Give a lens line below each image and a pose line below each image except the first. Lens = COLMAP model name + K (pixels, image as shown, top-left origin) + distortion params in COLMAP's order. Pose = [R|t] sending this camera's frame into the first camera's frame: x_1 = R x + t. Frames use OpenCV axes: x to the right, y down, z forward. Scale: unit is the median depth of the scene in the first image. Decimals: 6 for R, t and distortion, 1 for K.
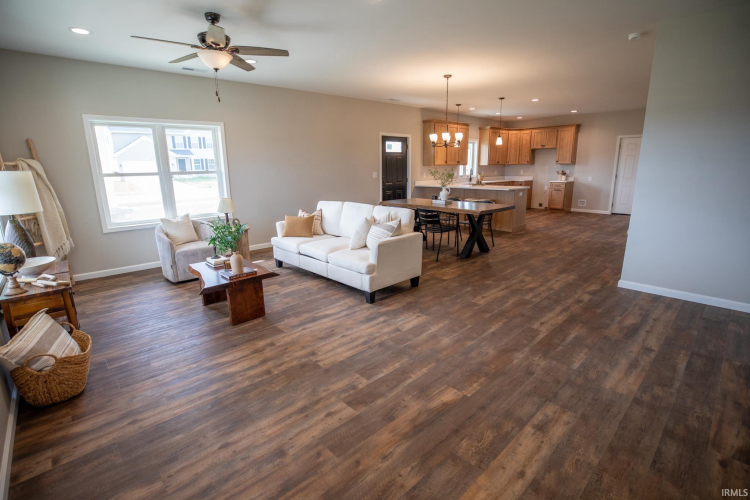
lens RADIAL K [[361.2, 0, 375.0], [0, 361.2, 250.0], [0, 0, 1]] dist [-0.045049, 0.000097]
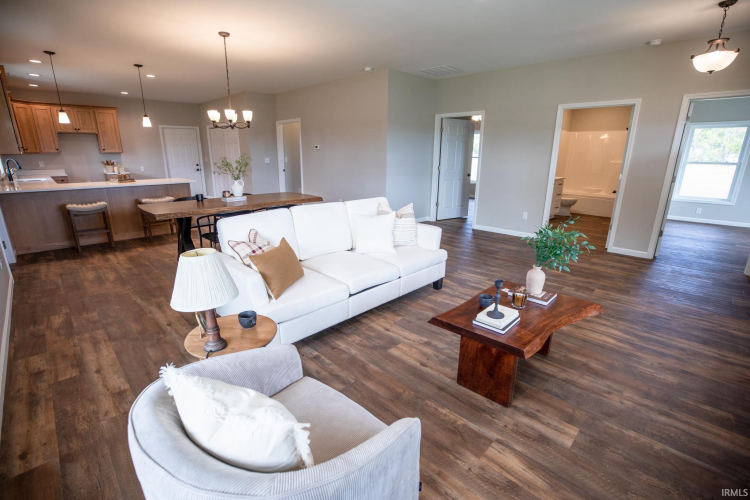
lens RADIAL K [[337.7, 0, 375.0], [0, 337.7, 250.0], [0, 0, 1]] dist [-0.022517, 0.000521]
pose [[-0.043179, -0.258872, 0.964946, -0.785671], [0.220945, 0.939458, 0.261921, -0.215643], [-0.974330, 0.224510, 0.016632, 0.989230]]
